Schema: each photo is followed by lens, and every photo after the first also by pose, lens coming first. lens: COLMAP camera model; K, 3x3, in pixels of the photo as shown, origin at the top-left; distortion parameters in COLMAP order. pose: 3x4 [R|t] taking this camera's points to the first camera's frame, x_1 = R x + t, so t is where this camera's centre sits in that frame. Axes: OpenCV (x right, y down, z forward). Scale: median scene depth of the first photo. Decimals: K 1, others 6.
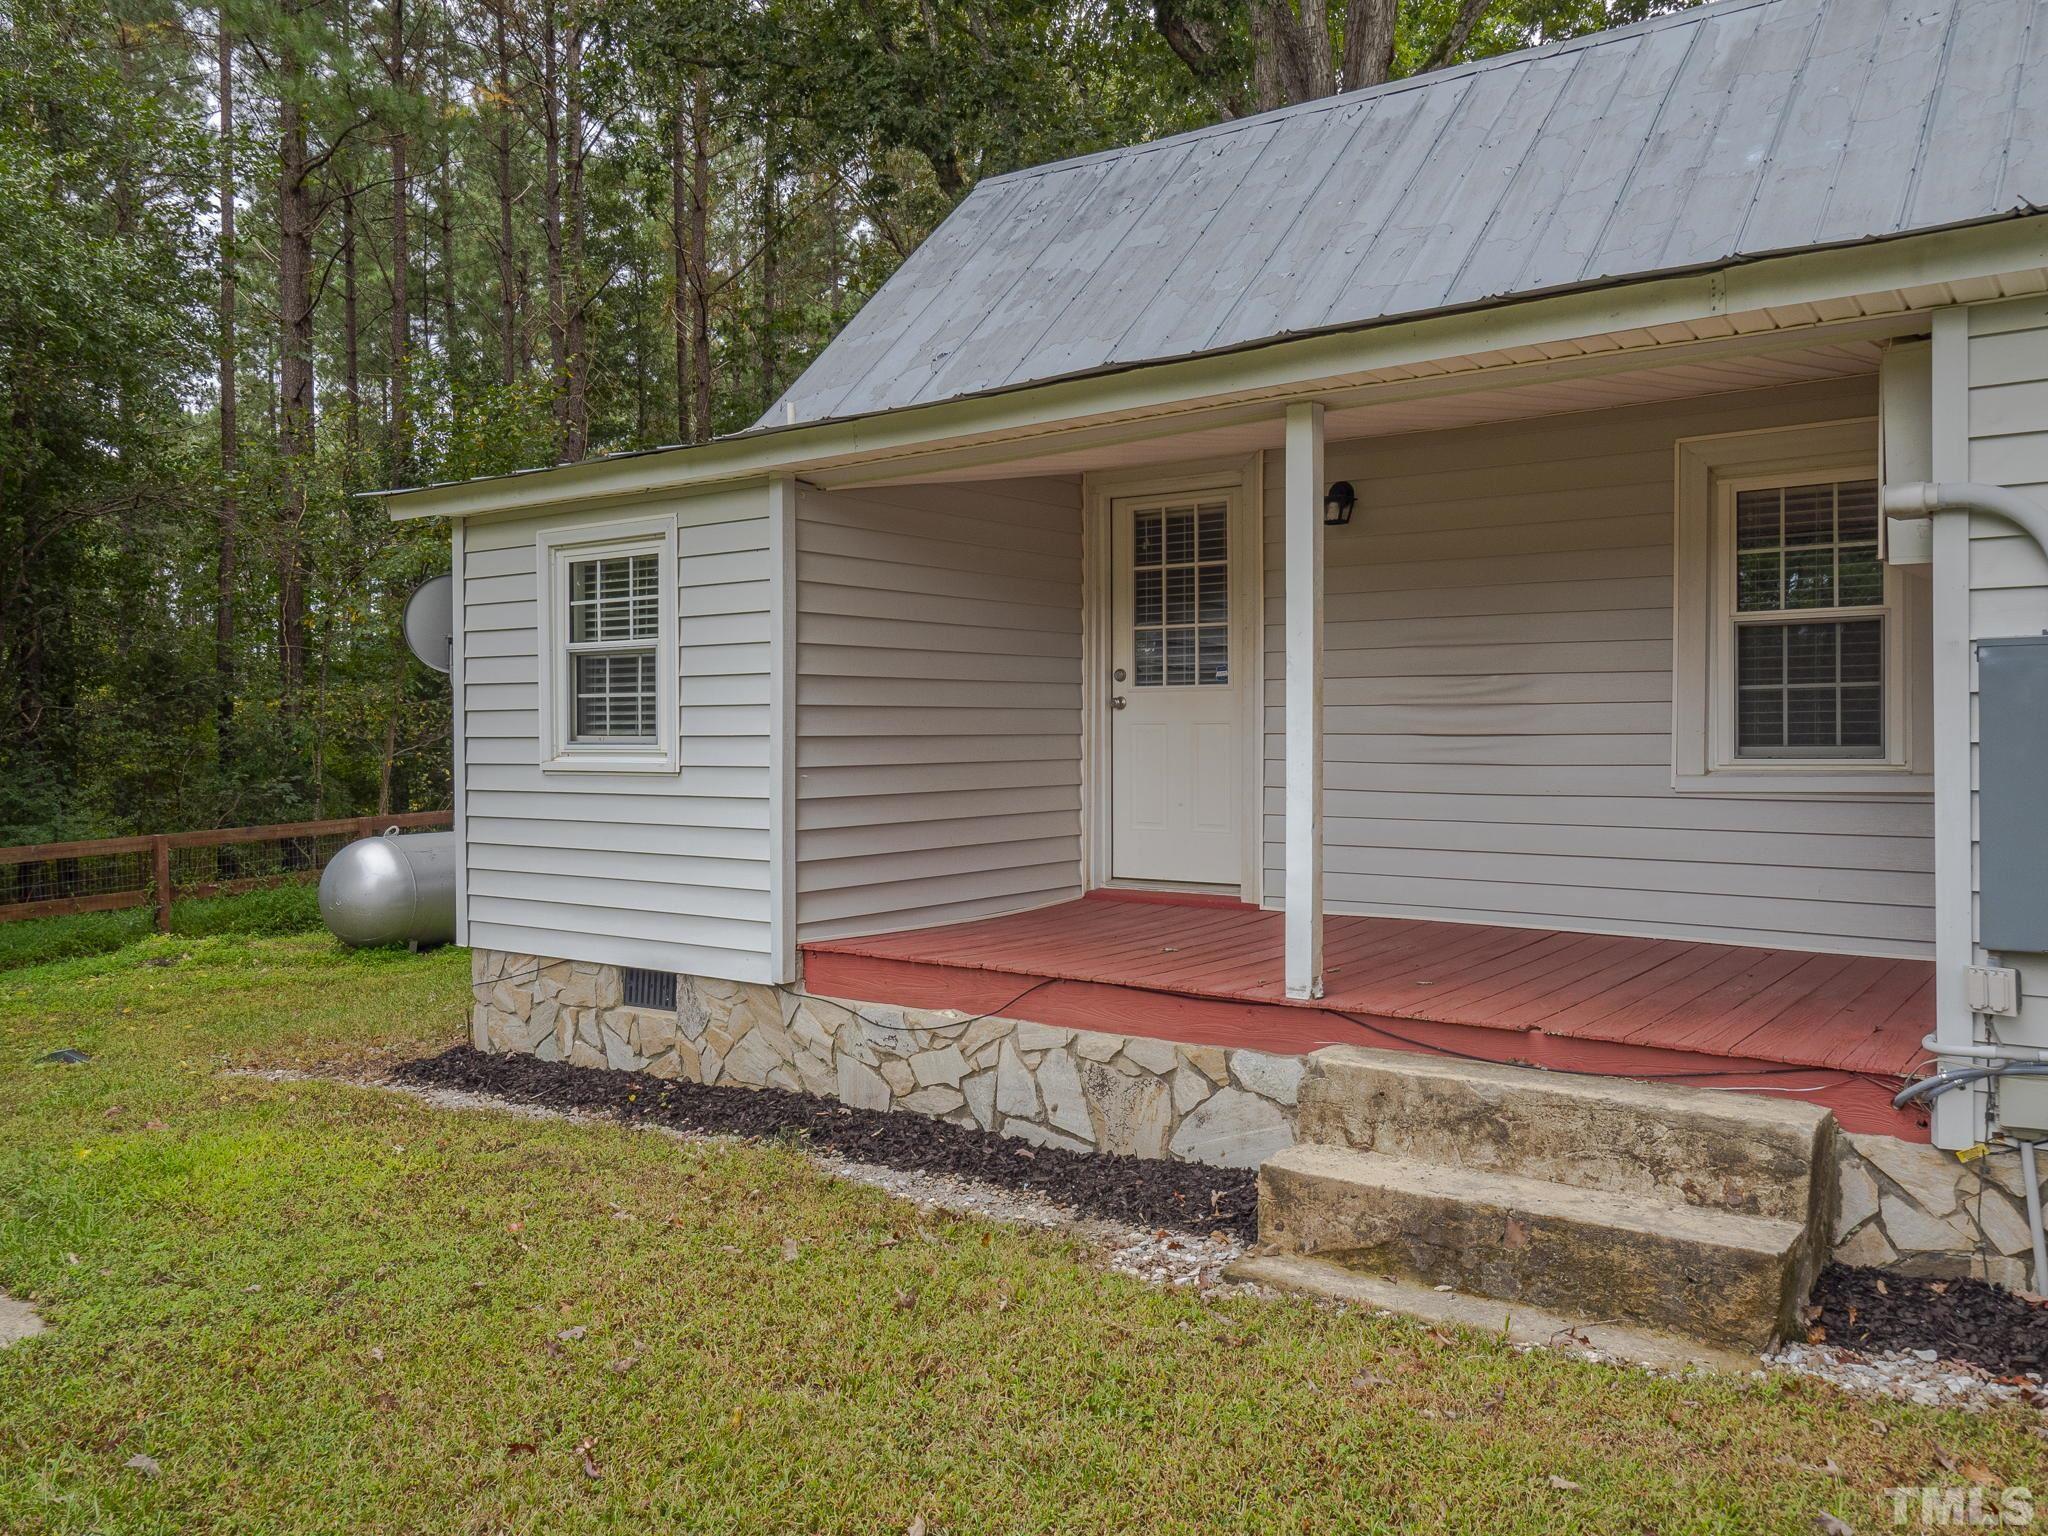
lens RADIAL K [[1586.9, 0, 1022.0], [0, 1586.9, 749.8], [0, 0, 1]] dist [0.000519, -0.001091]
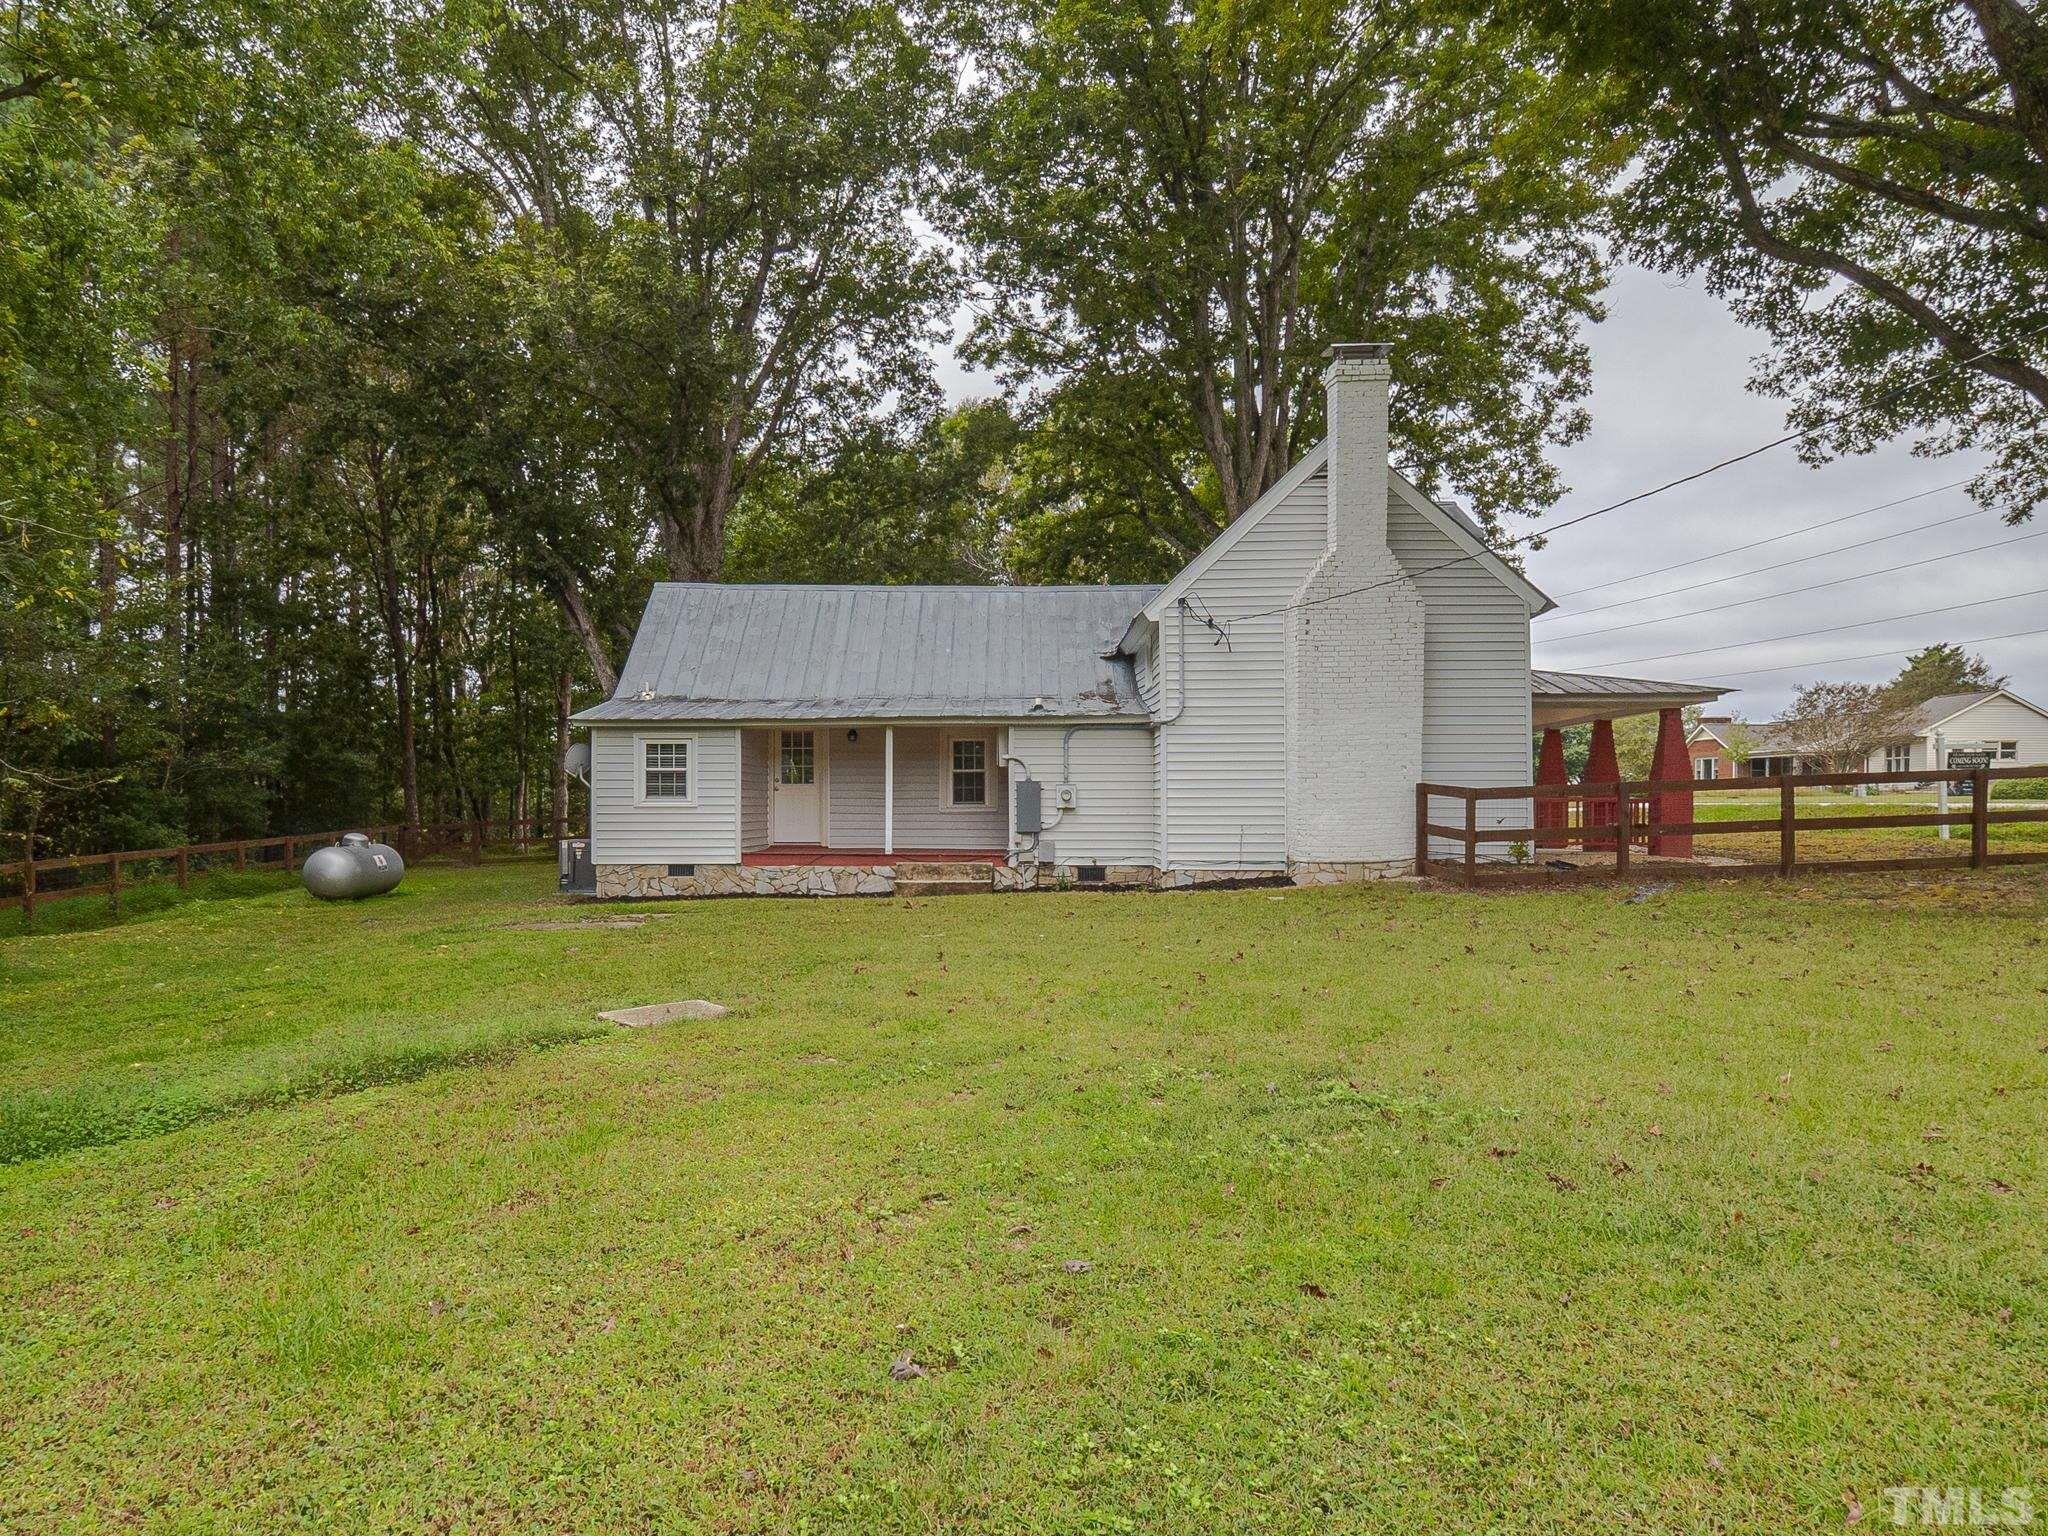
lens RADIAL K [[1586.9, 0, 1024.3], [0, 1586.9, 772.5], [0, 0, 1]] dist [0.000519, -0.001091]
pose [[0.796005, 0.022351, 0.604877, -1.747422], [0.003276, 0.999144, -0.041232, 0.085061], [-0.605281, 0.034803, 0.795251, -2.209154]]
